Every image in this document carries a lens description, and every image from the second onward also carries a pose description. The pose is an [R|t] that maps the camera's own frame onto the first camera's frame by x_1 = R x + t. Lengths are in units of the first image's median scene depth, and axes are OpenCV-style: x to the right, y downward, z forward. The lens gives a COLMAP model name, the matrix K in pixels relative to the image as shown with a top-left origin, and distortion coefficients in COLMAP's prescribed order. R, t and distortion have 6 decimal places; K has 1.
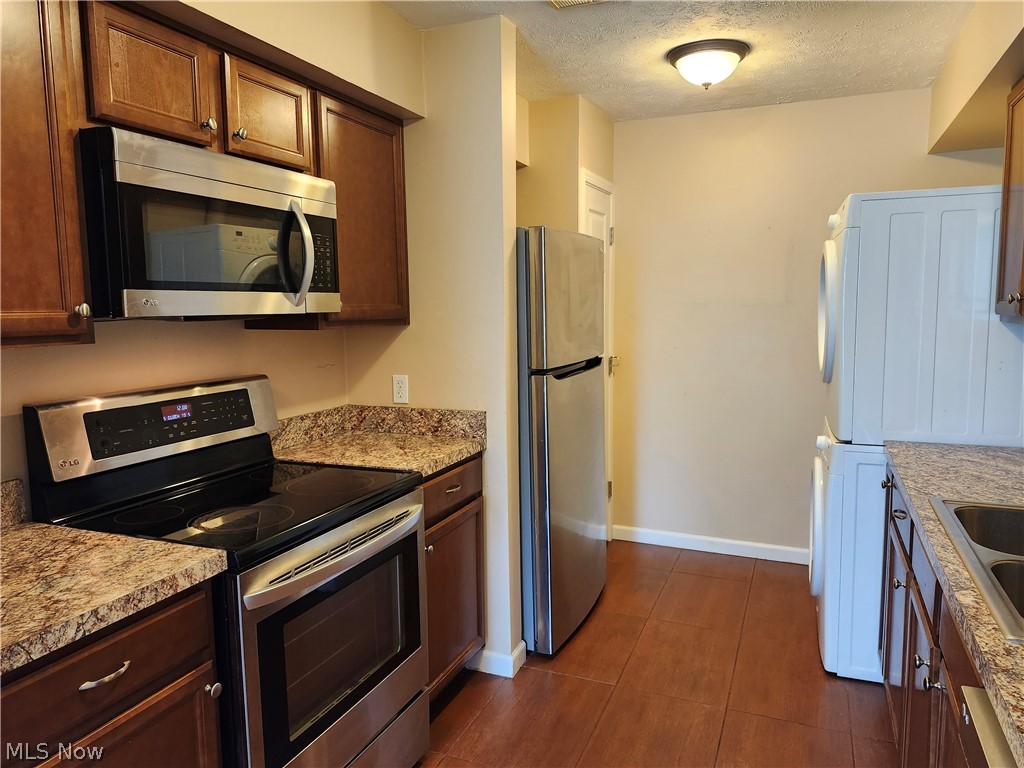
lens RADIAL K [[695.5, 0, 516.7], [0, 695.5, 372.0], [0, 0, 1]] dist [0.096204, -0.102377]
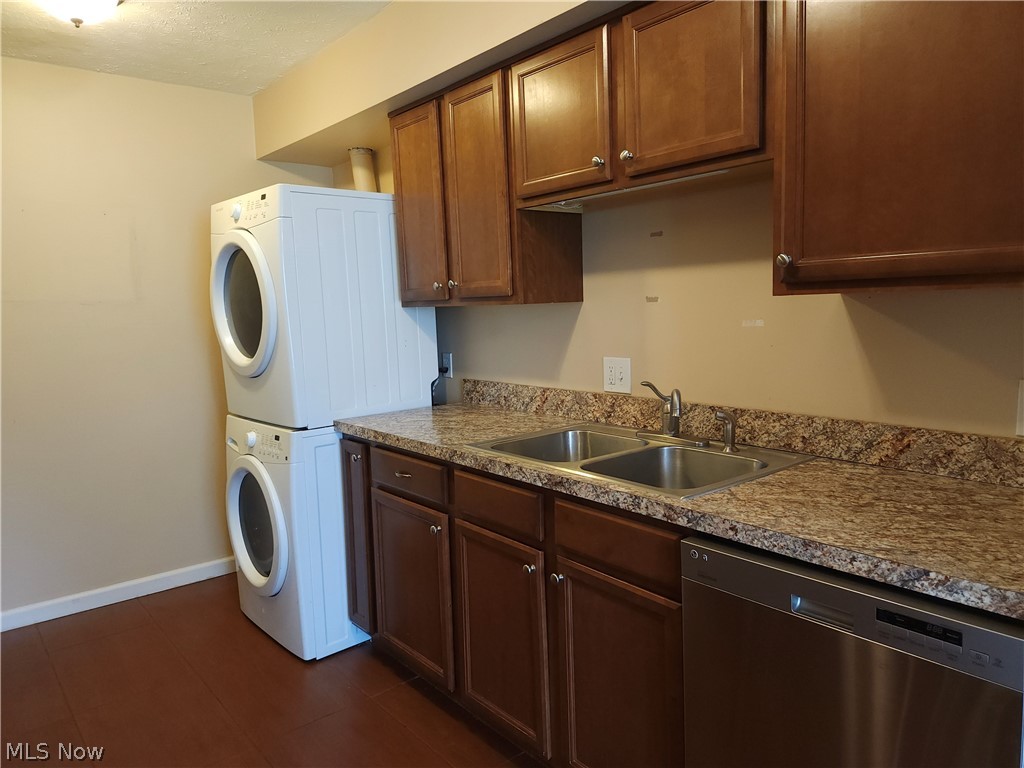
lens RADIAL K [[695.5, 0, 516.7], [0, 695.5, 372.0], [0, 0, 1]] dist [0.096204, -0.102377]
pose [[0.473009, -0.091655, 0.876277, -0.266251], [0.111274, 0.992825, 0.043781, 0.007586], [-0.874002, 0.076798, 0.479814, 0.240594]]
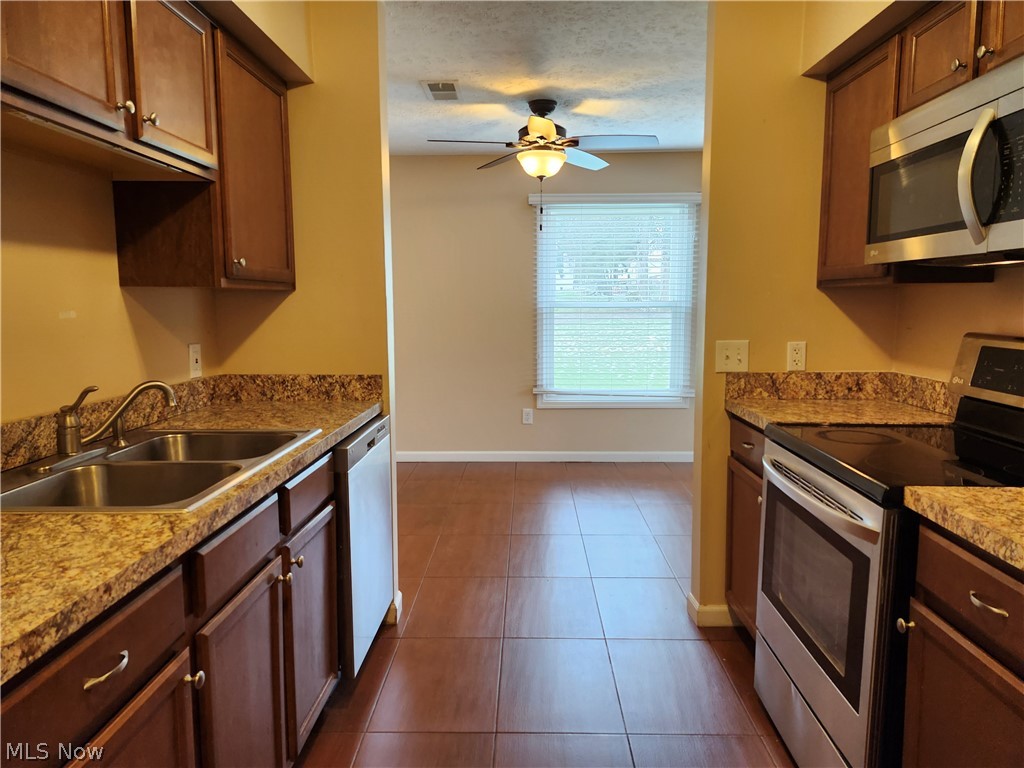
lens RADIAL K [[700.0, 0, 512.1], [0, 700.0, 386.7], [0, 0, 1]] dist [0.074023, -0.070269]
pose [[-0.936851, 0.051878, -0.345860, 0.169222], [-0.025465, 0.976193, 0.215405, -0.032800], [0.348801, 0.210610, -0.913226, 0.755802]]
